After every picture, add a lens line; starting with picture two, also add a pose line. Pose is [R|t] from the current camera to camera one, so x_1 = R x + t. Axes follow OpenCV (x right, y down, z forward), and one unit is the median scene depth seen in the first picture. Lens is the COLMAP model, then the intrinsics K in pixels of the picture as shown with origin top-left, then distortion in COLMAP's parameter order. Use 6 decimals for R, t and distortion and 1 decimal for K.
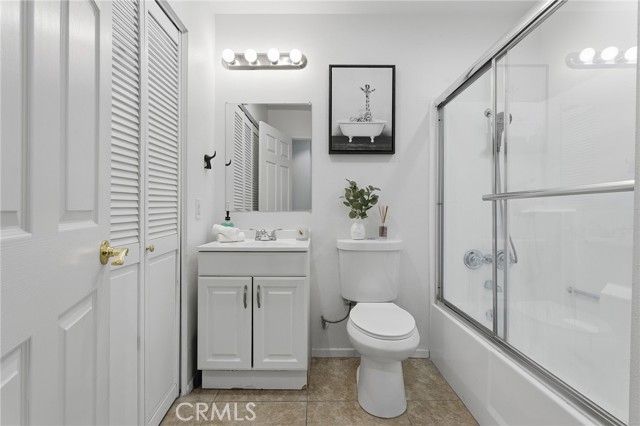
lens RADIAL K [[311.8, 0, 320.4], [0, 311.8, 210.3], [0, 0, 1]] dist [-0.001242, 0.000079]
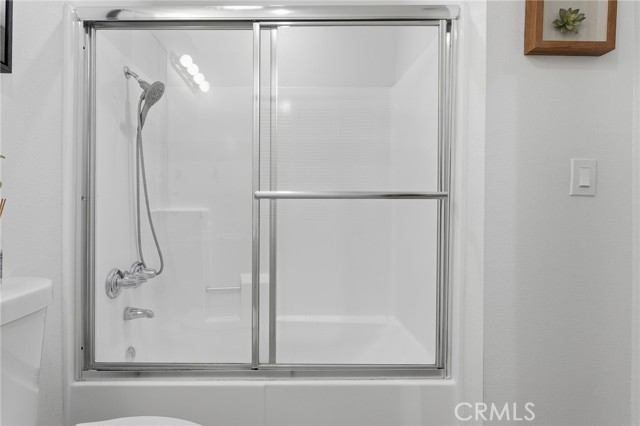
lens RADIAL K [[311.8, 0, 320.4], [0, 311.8, 210.3], [0, 0, 1]] dist [-0.001242, 0.000079]
pose [[0.013560, -0.008189, 0.999875, -0.197807], [-0.006808, 0.999943, 0.008282, -0.009331], [-0.999885, -0.006919, 0.013504, 0.656219]]
